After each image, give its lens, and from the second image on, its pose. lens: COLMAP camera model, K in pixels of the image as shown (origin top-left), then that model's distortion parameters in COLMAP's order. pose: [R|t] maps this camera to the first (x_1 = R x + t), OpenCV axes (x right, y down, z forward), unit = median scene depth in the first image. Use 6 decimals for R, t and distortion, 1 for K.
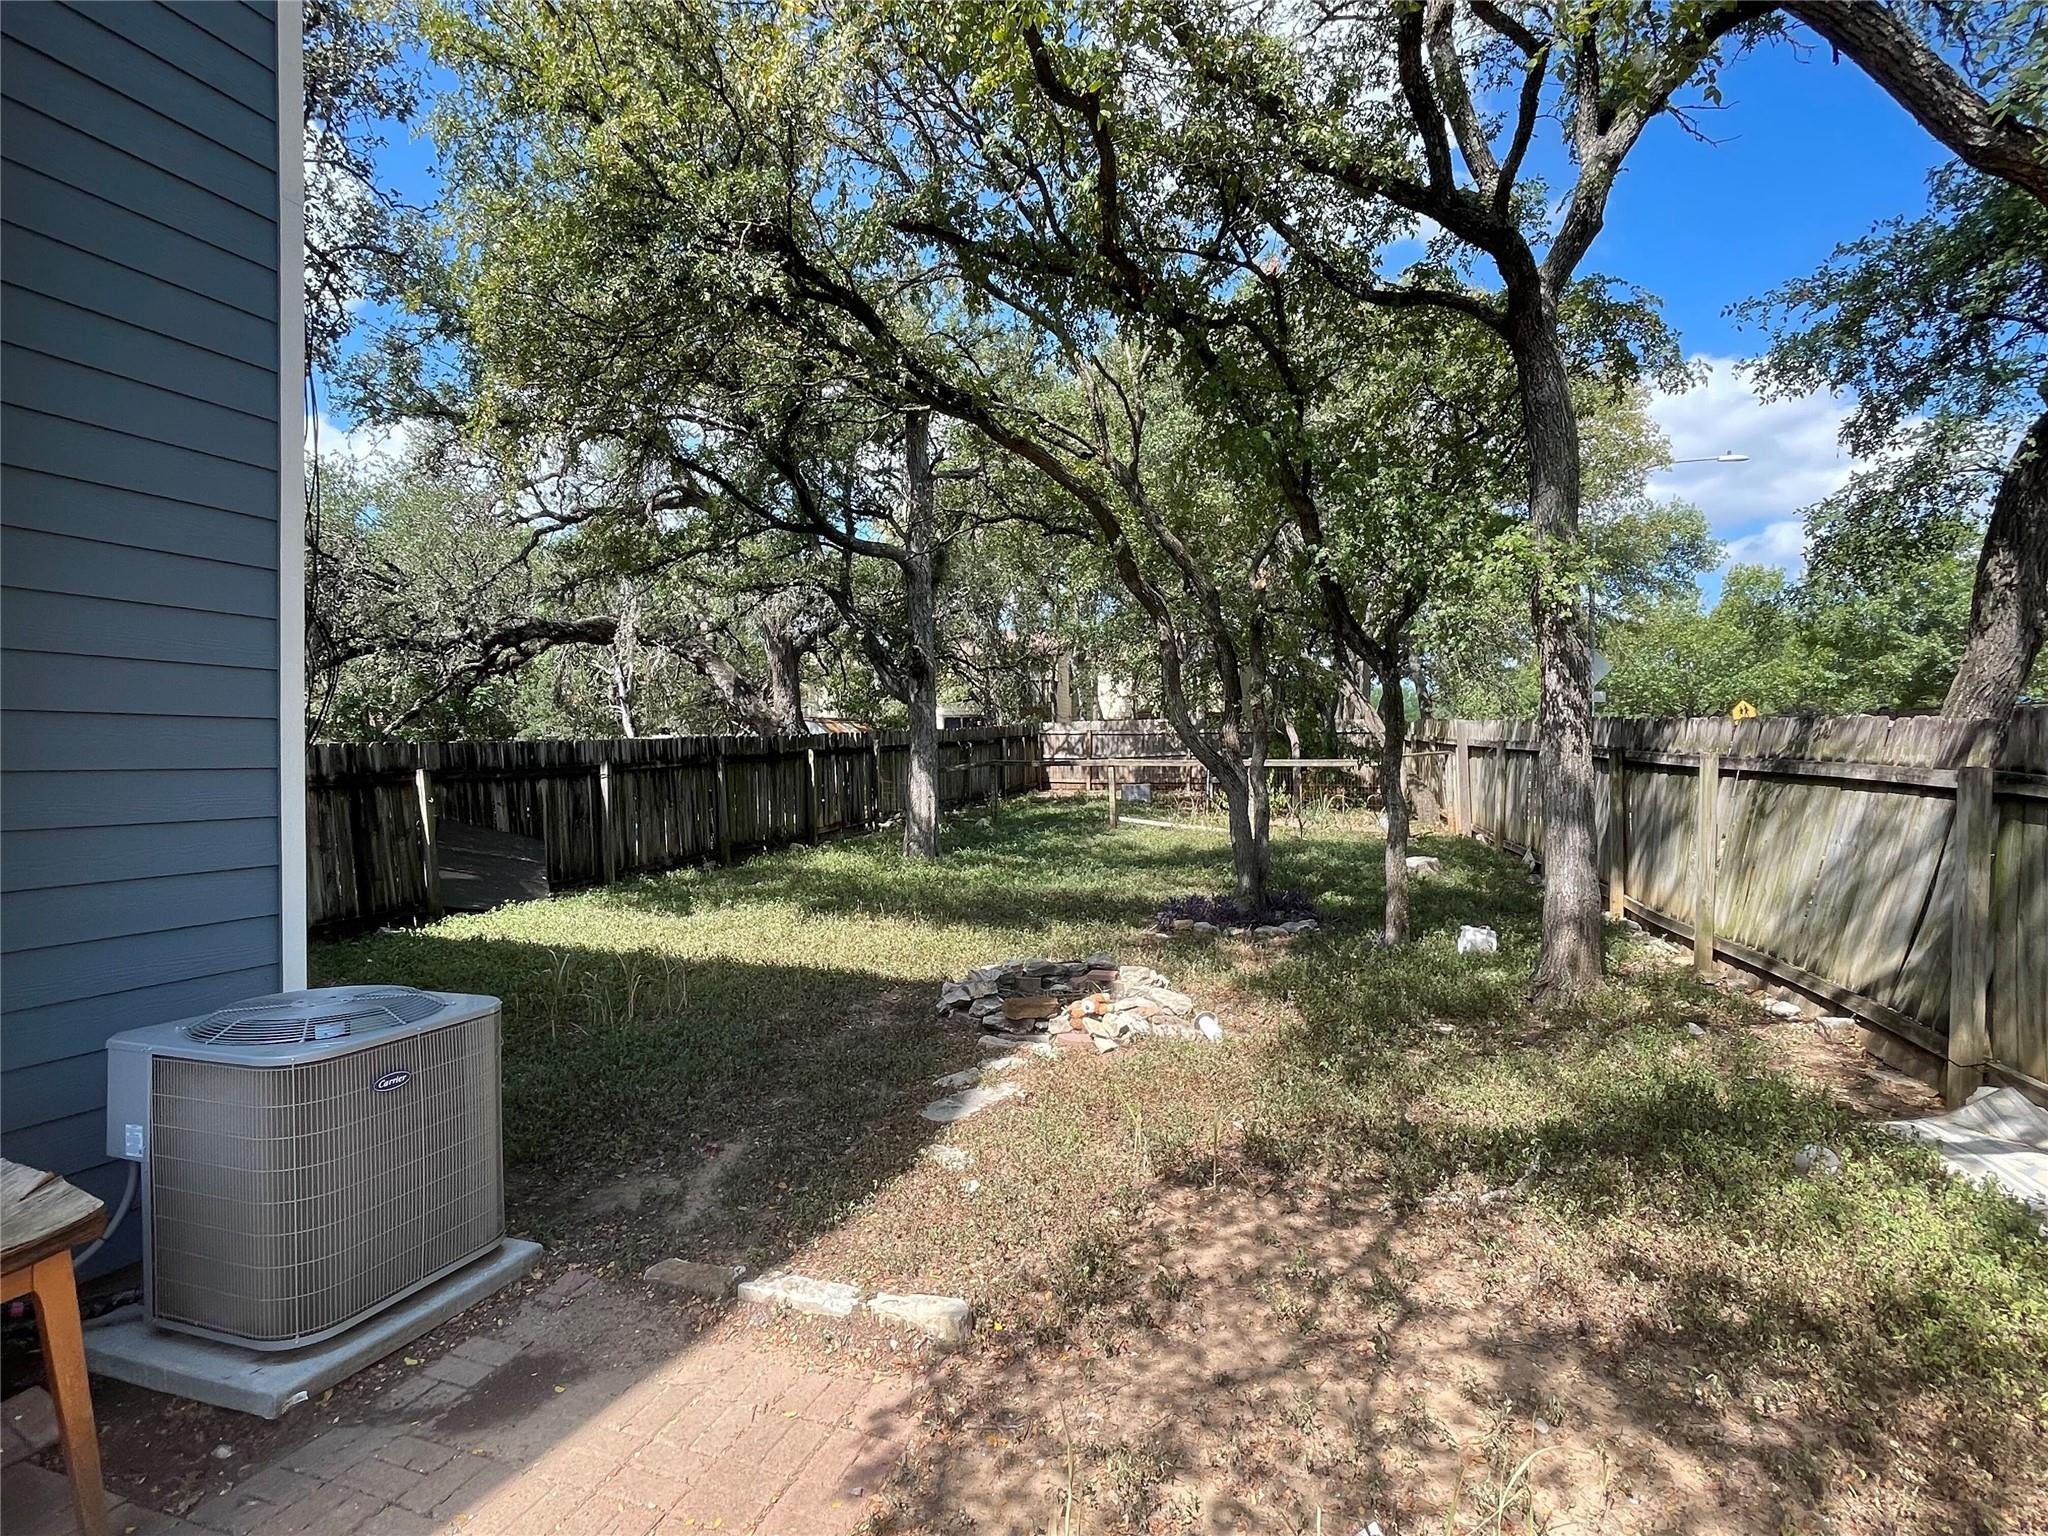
lens RADIAL K [[1030.3, 0, 1028.6], [0, 1030.3, 773.7], [0, 0, 1]] dist [0.000621, 0.000475]
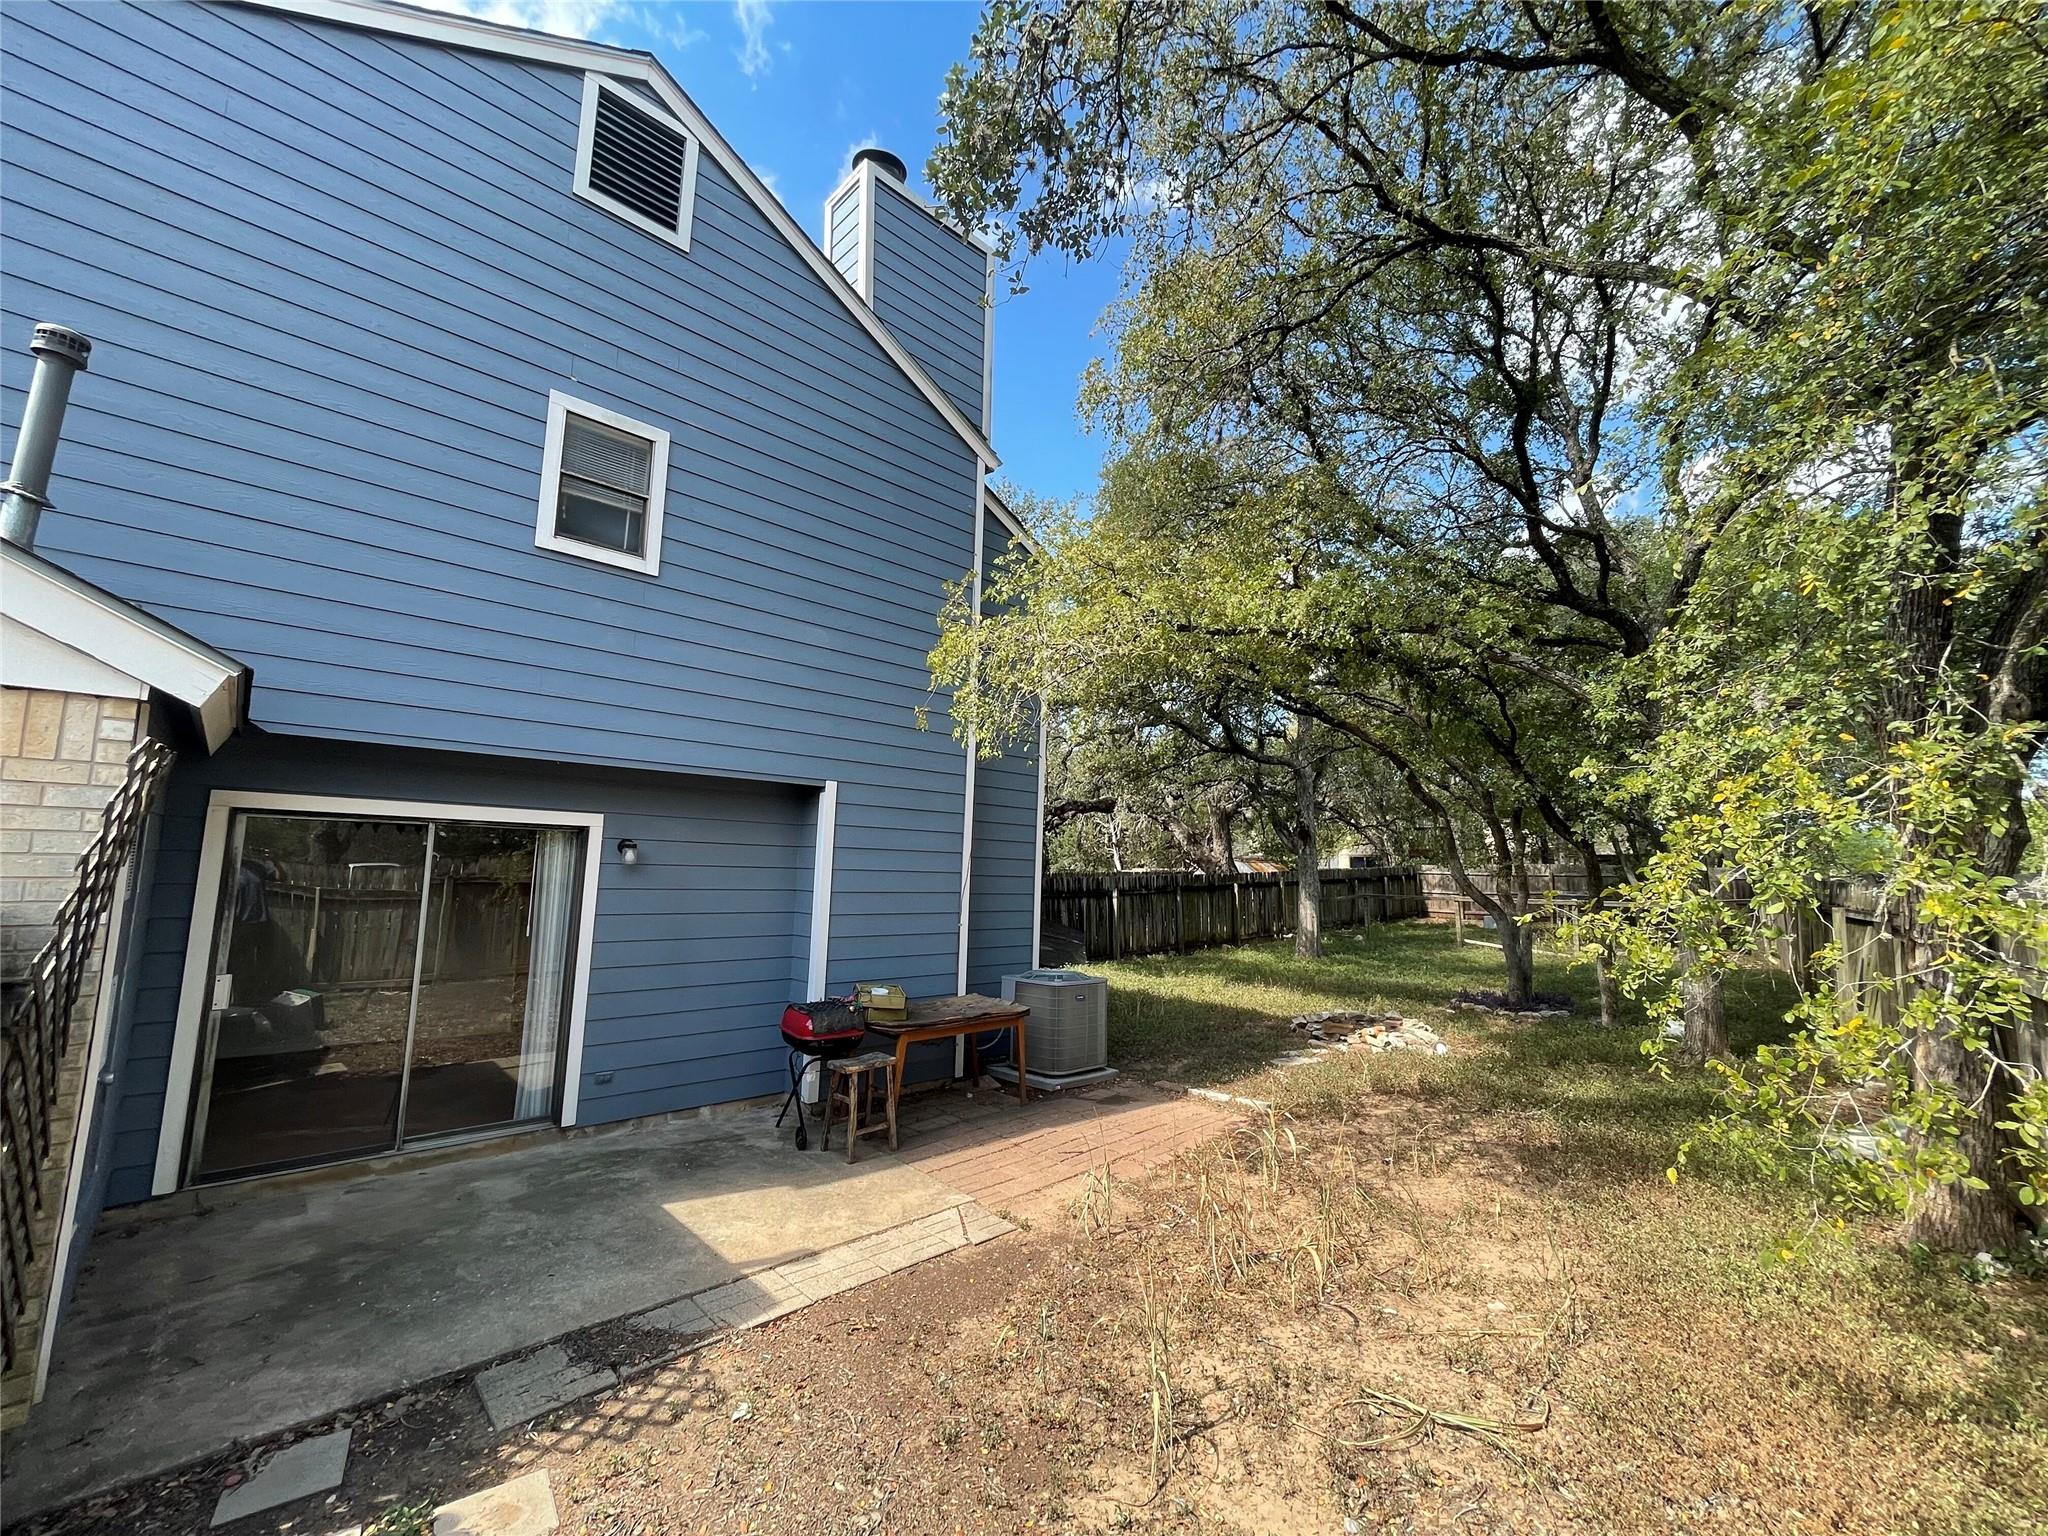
lens RADIAL K [[826.0, 0, 1026.9], [0, 826.0, 773.8], [0, 0, 1]] dist [-0.002556, -0.000050]
pose [[0.892079, -0.034324, -0.450574, 0.082657], [-0.032500, 0.989655, -0.139736, -0.003601], [0.450709, 0.139299, 0.881735, -0.290677]]
